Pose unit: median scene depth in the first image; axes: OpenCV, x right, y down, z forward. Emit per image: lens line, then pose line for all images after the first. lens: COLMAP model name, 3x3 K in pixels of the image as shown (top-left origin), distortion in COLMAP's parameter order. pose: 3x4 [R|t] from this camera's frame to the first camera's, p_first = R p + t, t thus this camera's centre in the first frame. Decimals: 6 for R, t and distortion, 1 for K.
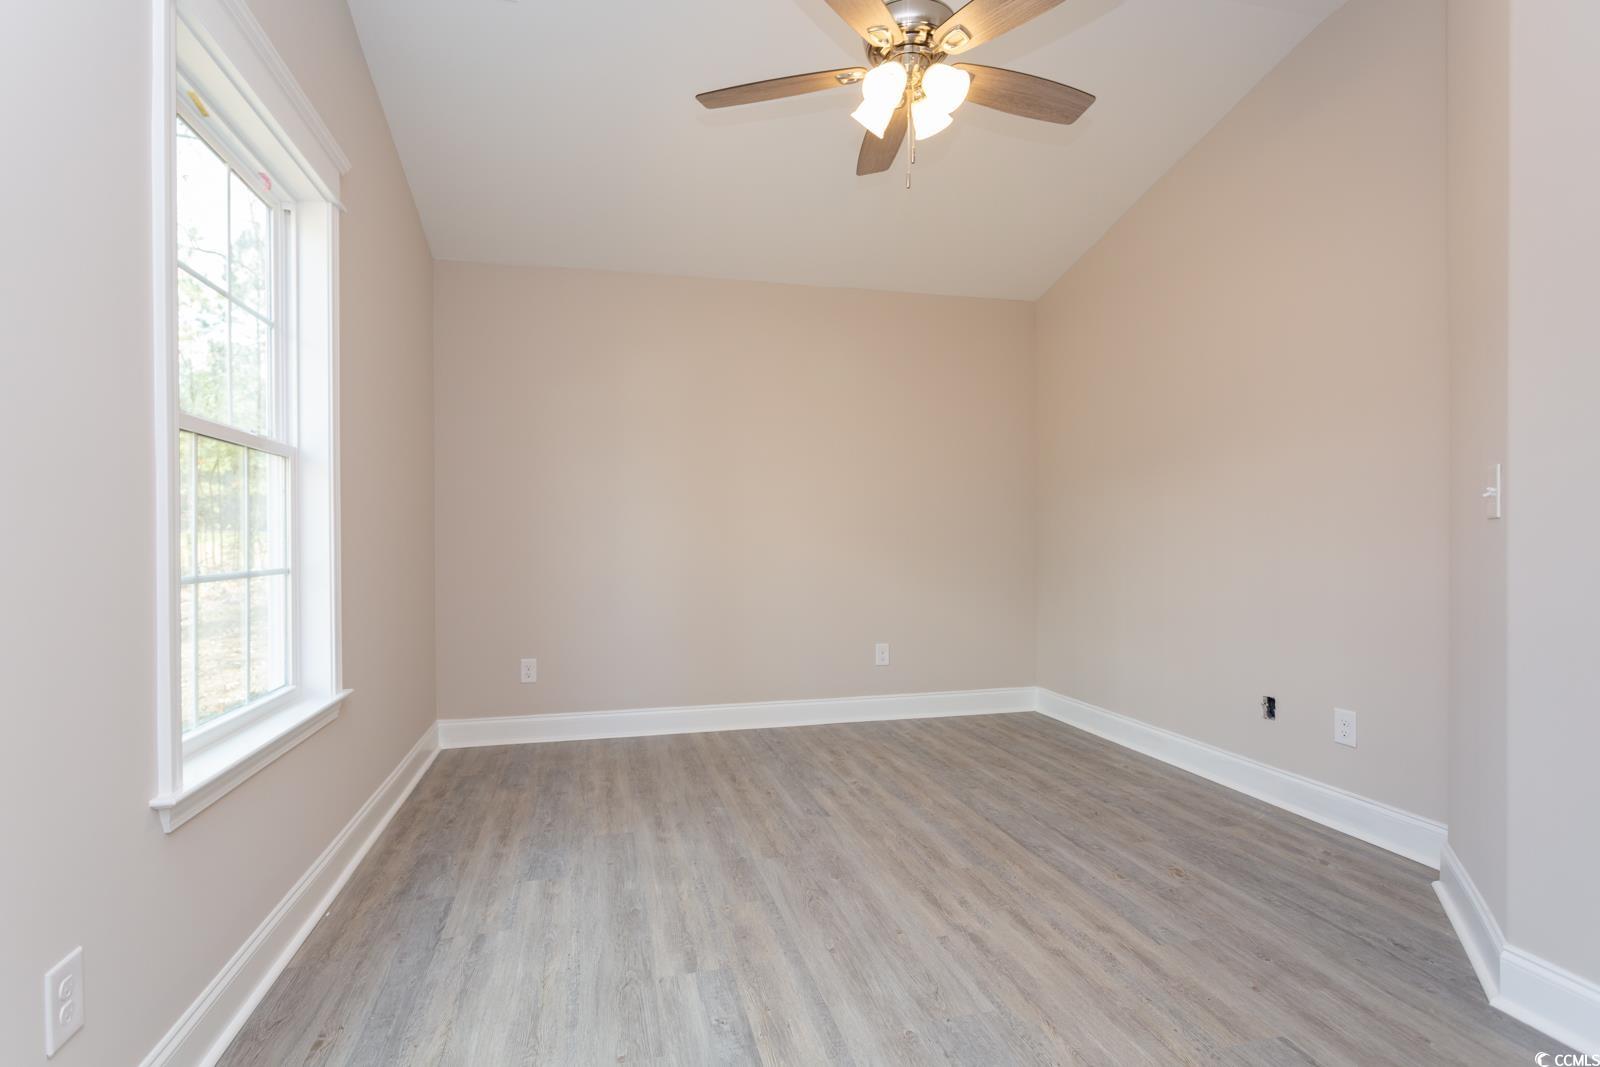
lens RADIAL K [[763.4, 0, 774.0], [0, 763.4, 524.4], [0, 0, 1]] dist [-0.000576, 0.003091]
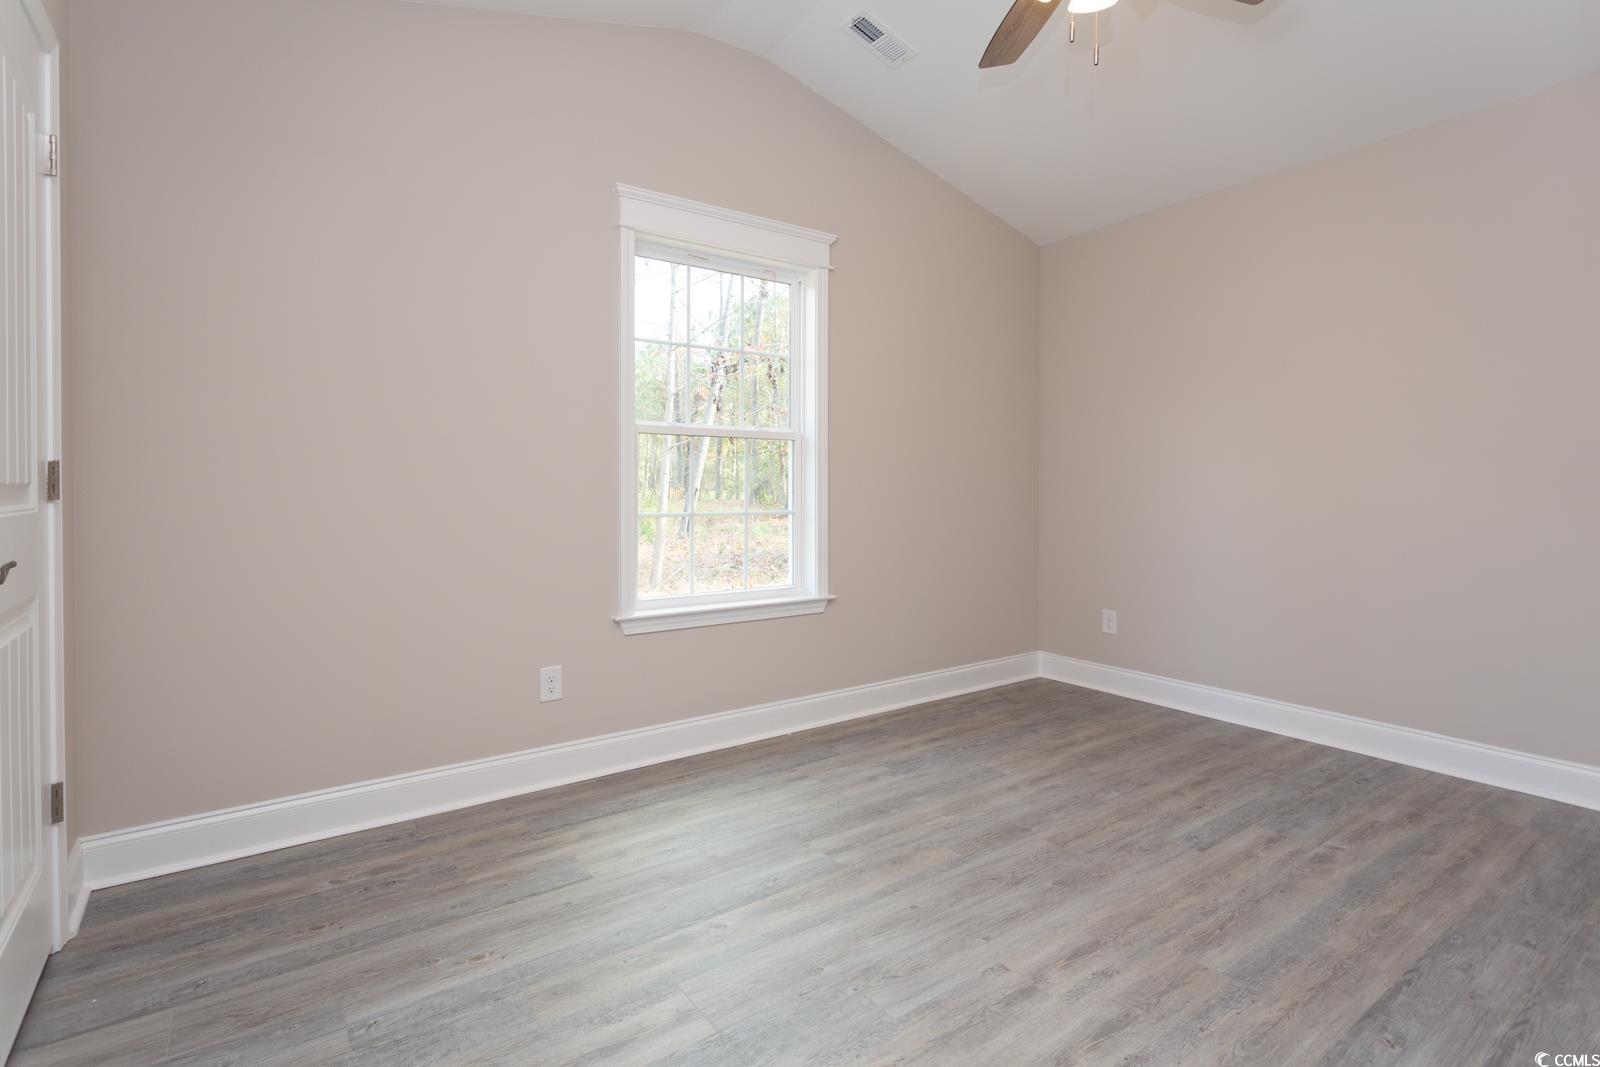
lens RADIAL K [[763.4, 0, 791.8], [0, 763.4, 497.4], [0, 0, 1]] dist [-0.000576, 0.003091]
pose [[0.373970, 0.016635, -0.927292, 0.733737], [0.014859, 0.999603, 0.023925, -0.004976], [0.927322, -0.022726, 0.373574, 0.382174]]
